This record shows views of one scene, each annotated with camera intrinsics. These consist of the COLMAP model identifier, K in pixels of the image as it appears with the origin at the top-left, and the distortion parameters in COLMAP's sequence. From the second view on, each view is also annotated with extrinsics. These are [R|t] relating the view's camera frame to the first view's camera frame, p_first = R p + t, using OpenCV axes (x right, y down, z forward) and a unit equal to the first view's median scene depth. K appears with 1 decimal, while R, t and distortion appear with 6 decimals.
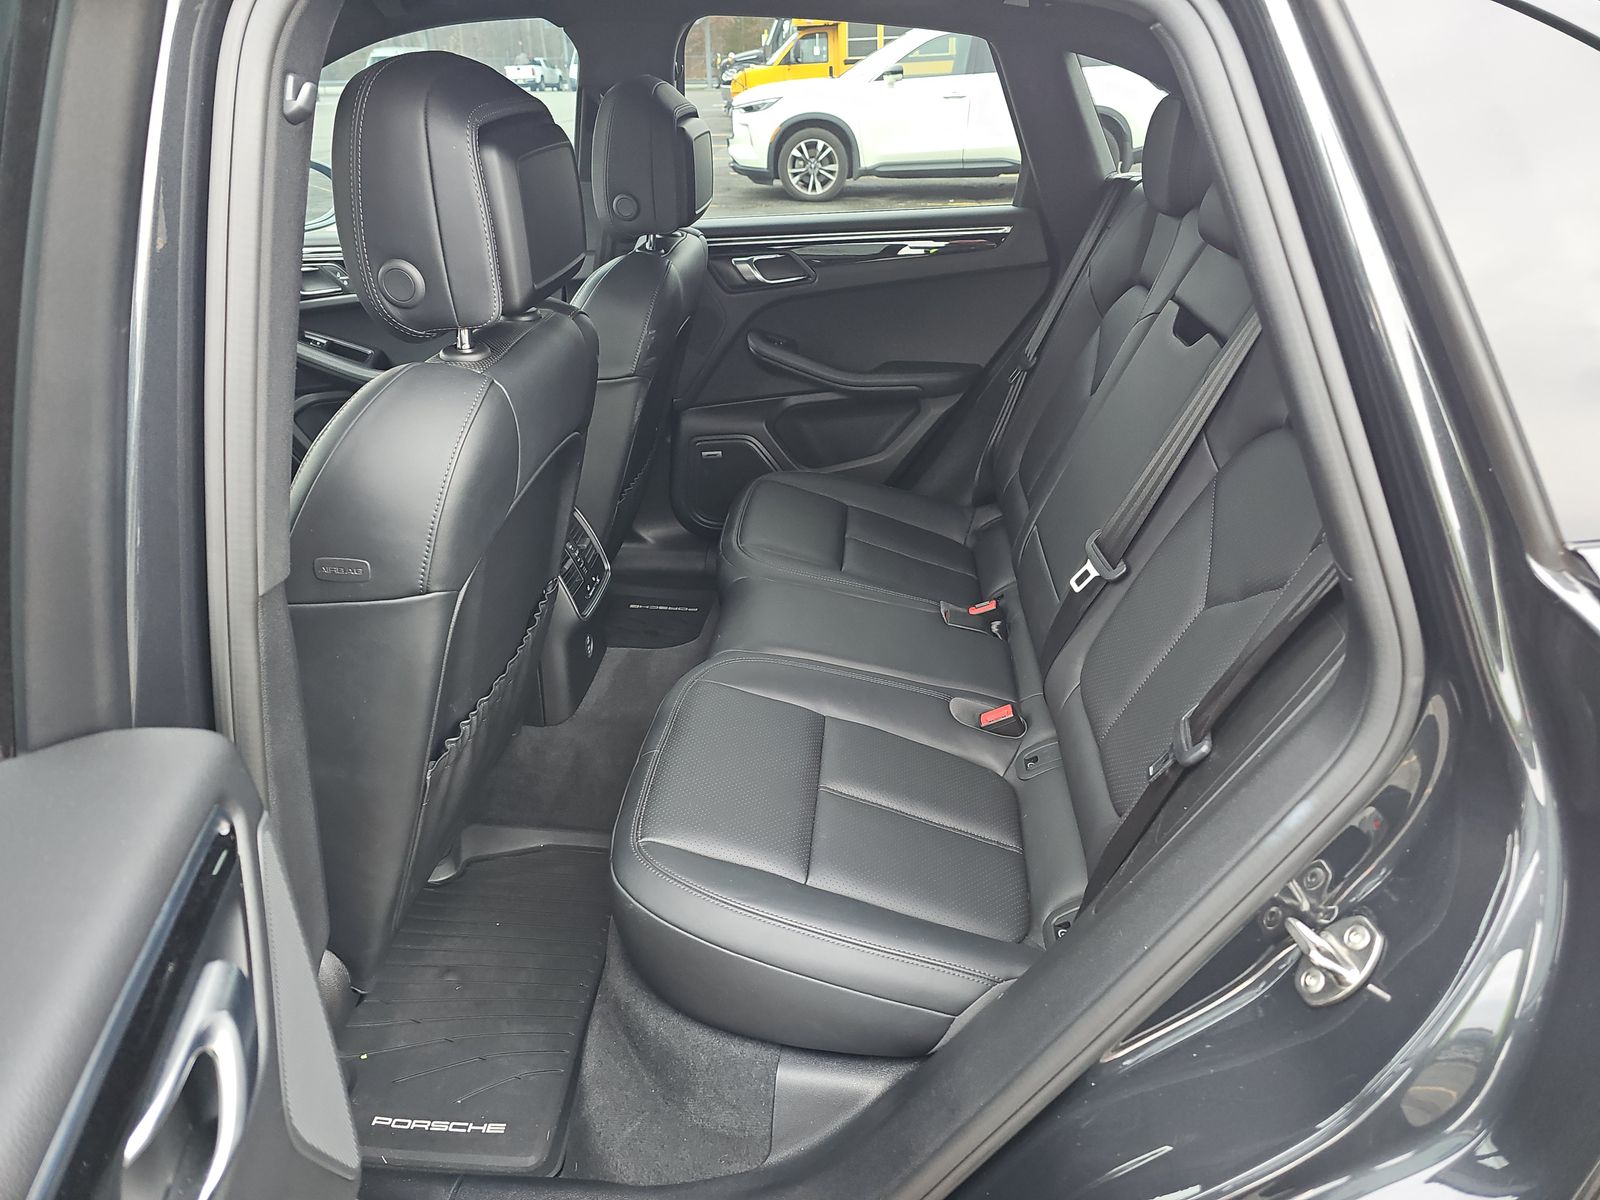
lens RADIAL K [[1071.2, 0, 800.0], [0, 1071.2, 600.0], [0, 0, 1]] dist [0.052803, -0.047417]
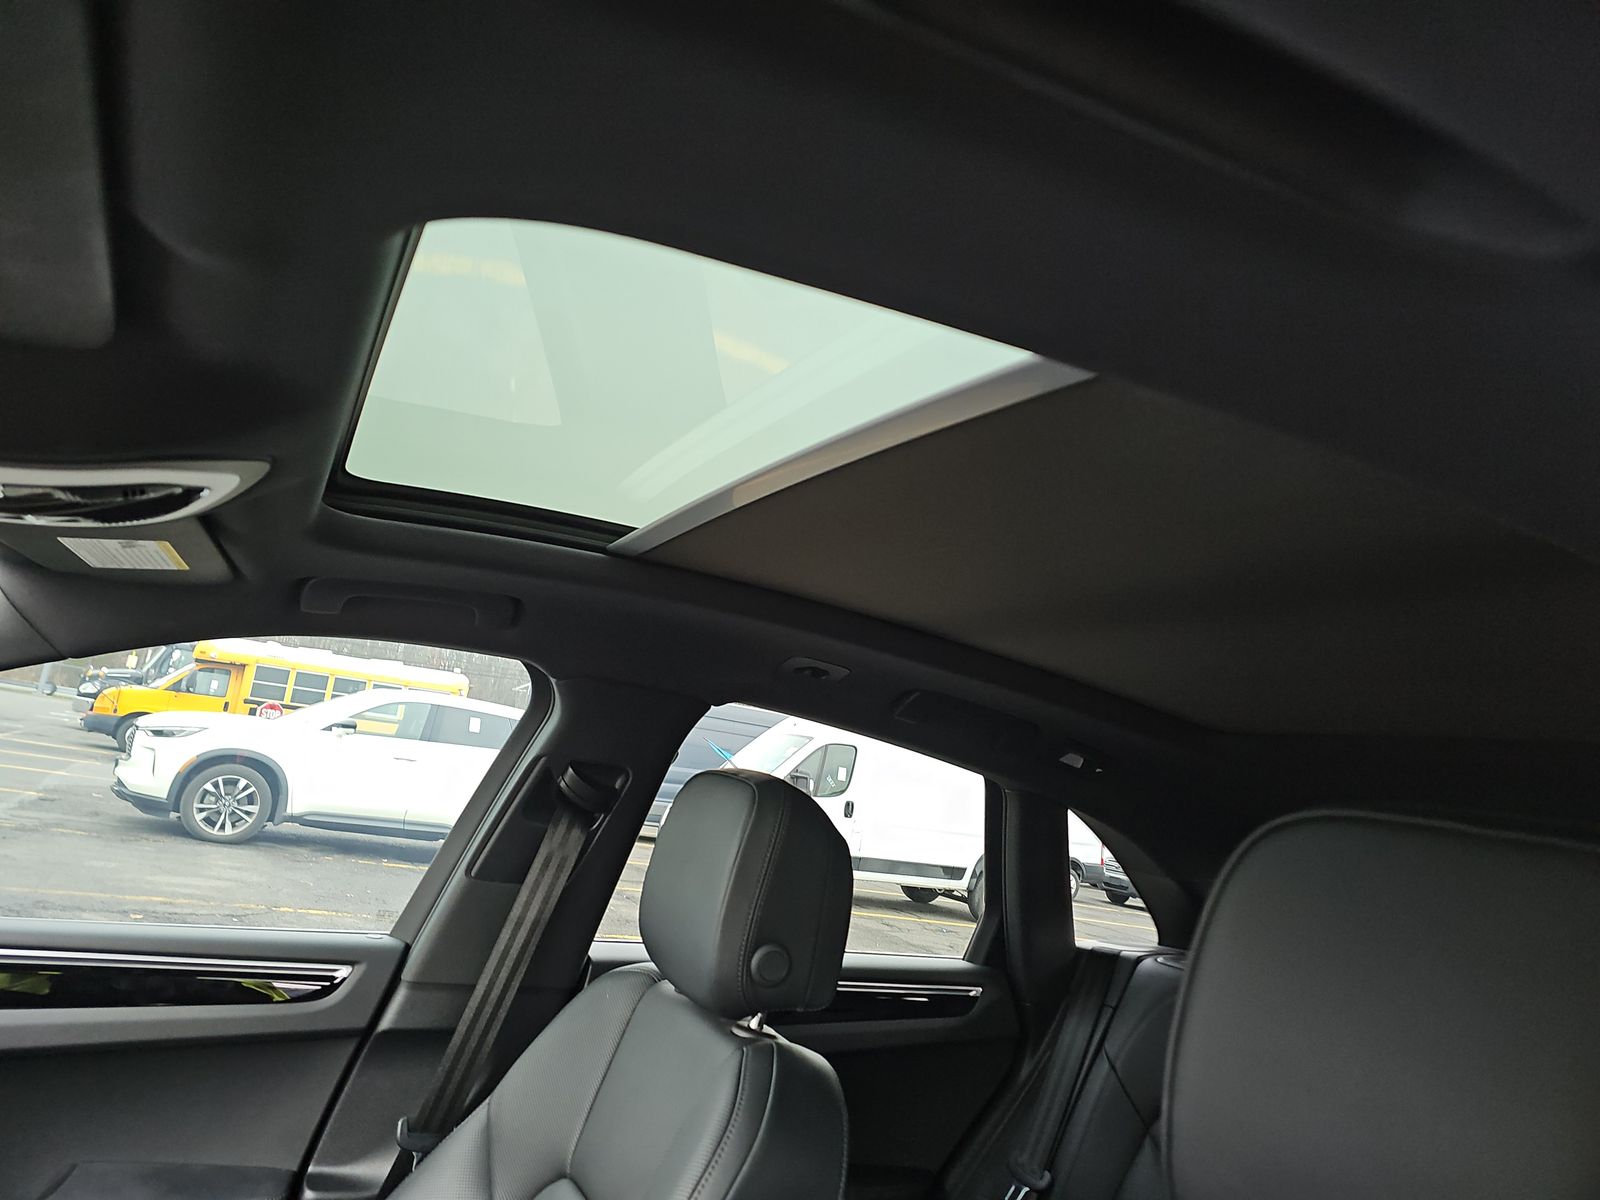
lens RADIAL K [[1071.2, 0, 800.0], [0, 1071.2, 600.0], [0, 0, 1]] dist [0.052803, -0.047417]
pose [[0.837955, 0.237505, 0.491348, -0.069772], [0.078975, 0.838084, -0.539794, -0.029007], [-0.539995, 0.491127, 0.683520, 0.065733]]
